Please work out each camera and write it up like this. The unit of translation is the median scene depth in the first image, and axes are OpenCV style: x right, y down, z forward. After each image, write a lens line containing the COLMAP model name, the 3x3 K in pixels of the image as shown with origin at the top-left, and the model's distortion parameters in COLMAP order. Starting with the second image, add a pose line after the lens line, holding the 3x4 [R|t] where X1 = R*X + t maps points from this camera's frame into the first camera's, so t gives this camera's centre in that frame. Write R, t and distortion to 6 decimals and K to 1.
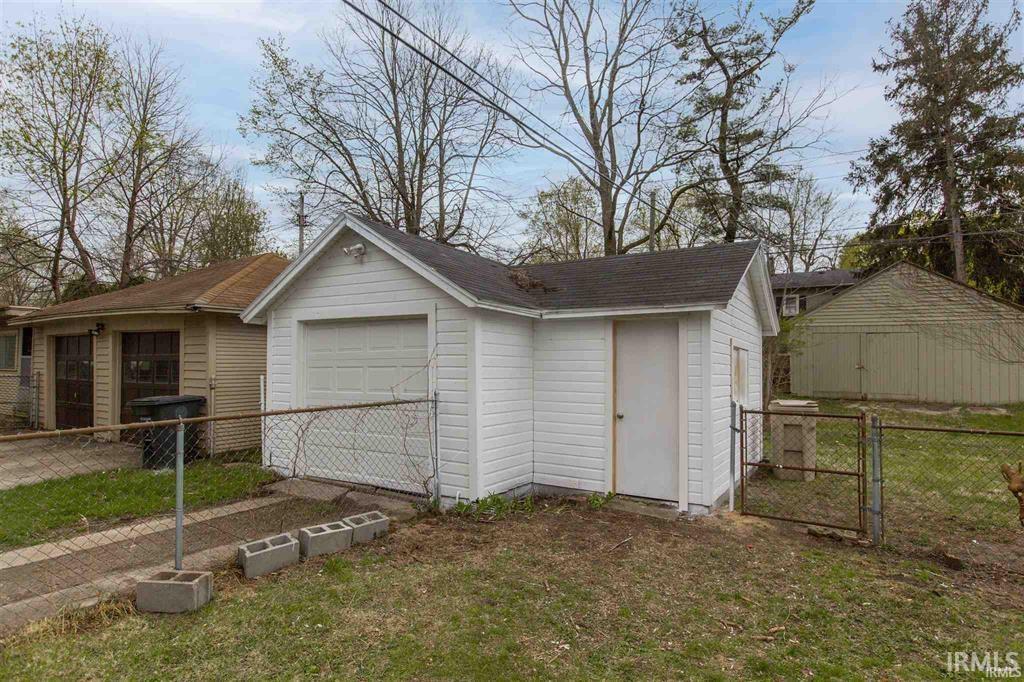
lens RADIAL K [[573.8, 0, 493.0], [0, 573.8, 351.5], [0, 0, 1]] dist [-0.012043, -0.005956]
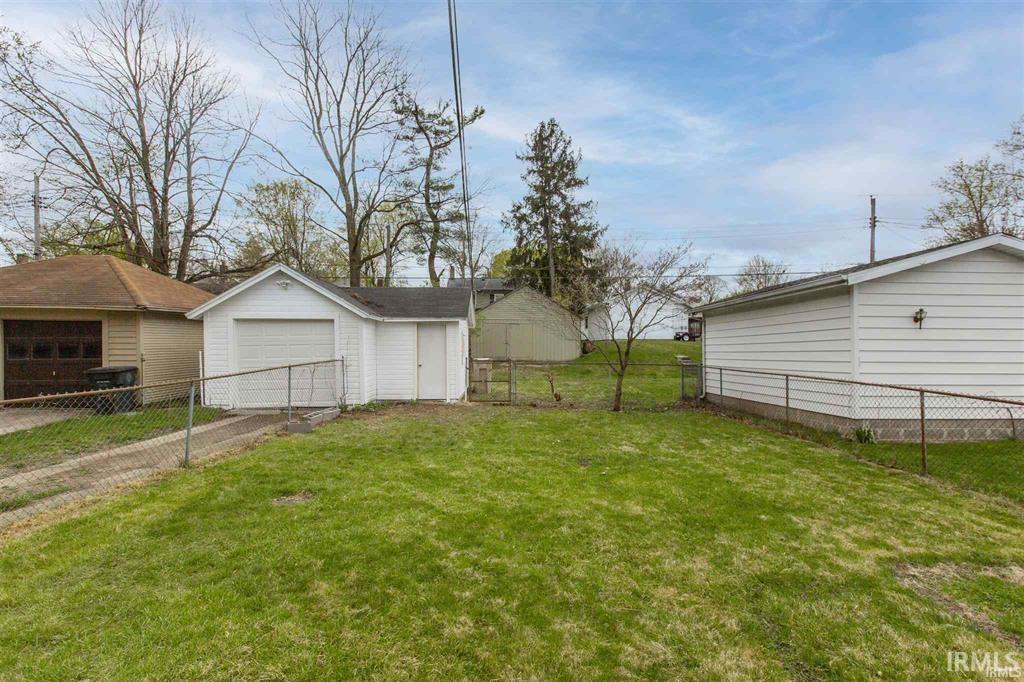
lens RADIAL K [[499.1, 0, 513.0], [0, 499.1, 342.9], [0, 0, 1]] dist [-0.002981, 0.002679]
pose [[0.831448, -0.007468, 0.555552, -0.133384], [-0.005262, 0.999759, 0.021314, -0.004817], [-0.555577, -0.020645, 0.831209, -0.198875]]
